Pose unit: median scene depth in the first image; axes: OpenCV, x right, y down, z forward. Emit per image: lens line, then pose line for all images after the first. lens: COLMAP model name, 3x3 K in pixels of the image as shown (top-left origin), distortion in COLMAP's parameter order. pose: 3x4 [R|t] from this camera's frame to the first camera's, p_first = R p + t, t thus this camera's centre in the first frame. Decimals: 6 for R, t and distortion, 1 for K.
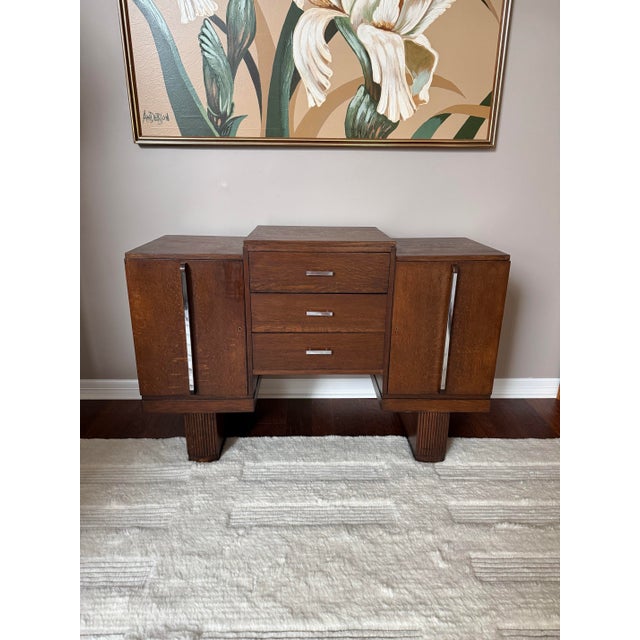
lens RADIAL K [[458.2, 0, 319.7], [0, 458.2, 322.1], [0, 0, 1]] dist [0.008359, -0.004808]
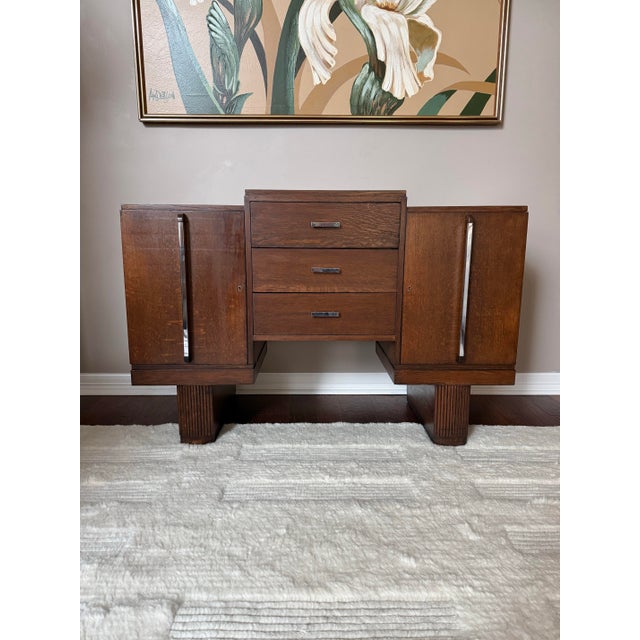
lens RADIAL K [[457.7, 0, 320.0], [0, 457.7, 320.0], [0, 0, 1]] dist [0.005080, -0.004428]
pose [[0.999917, -0.004322, -0.012105, -0.000753], [0.002596, 0.990267, -0.139153, 0.186549], [0.012589, 0.139110, 0.990197, 0.081966]]
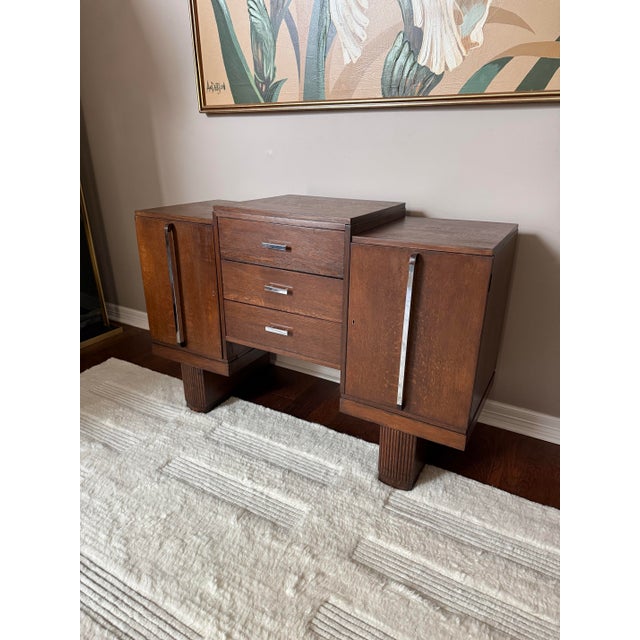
lens RADIAL K [[457.7, 0, 320.0], [0, 457.7, 320.0], [0, 0, 1]] dist [0.005080, -0.004428]
pose [[0.855752, 0.182539, -0.484115, 0.477449], [-0.159855, 0.983197, 0.088151, -0.048202], [0.492071, 0.001953, 0.870553, 0.200460]]
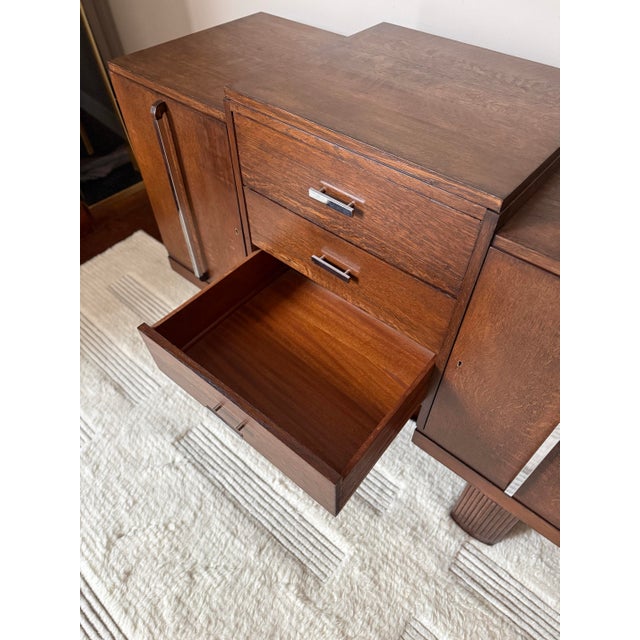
lens RADIAL K [[457.3, 0, 321.7], [0, 457.3, 322.3], [0, 0, 1]] dist [-0.000118, -0.005072]
pose [[0.736816, 0.500277, -0.454780, 0.233992], [-0.201201, 0.804433, 0.558933, -0.231203], [0.645462, -0.320329, 0.693375, 0.530798]]
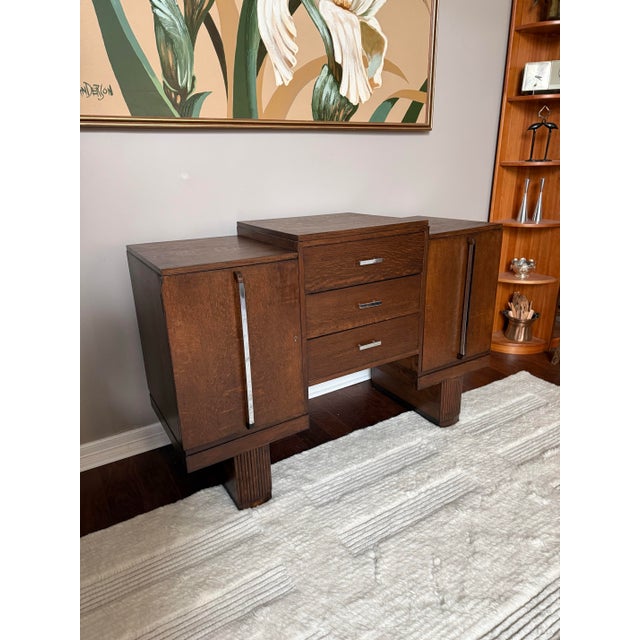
lens RADIAL K [[458.2, 0, 319.7], [0, 458.2, 322.1], [0, 0, 1]] dist [0.008359, -0.004808]
pose [[0.863832, -0.194681, 0.464644, -0.474478], [0.189756, 0.980124, 0.057883, -0.050560], [-0.466677, 0.038168, 0.883604, 0.187649]]
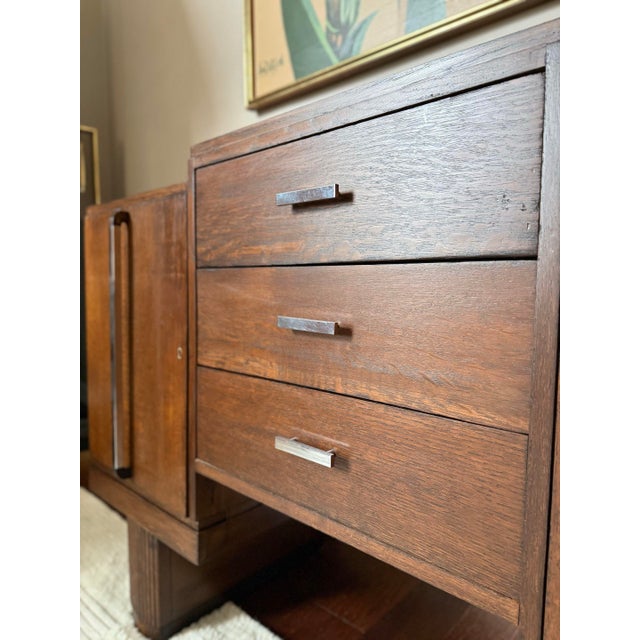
lens RADIAL K [[457.3, 0, 321.7], [0, 457.3, 322.3], [0, 0, 1]] dist [-0.000118, -0.005072]
pose [[0.725575, 0.047111, -0.686529, 0.201194], [-0.219339, 0.961451, -0.165837, 0.027050], [0.652251, 0.270910, 0.707938, 0.684489]]
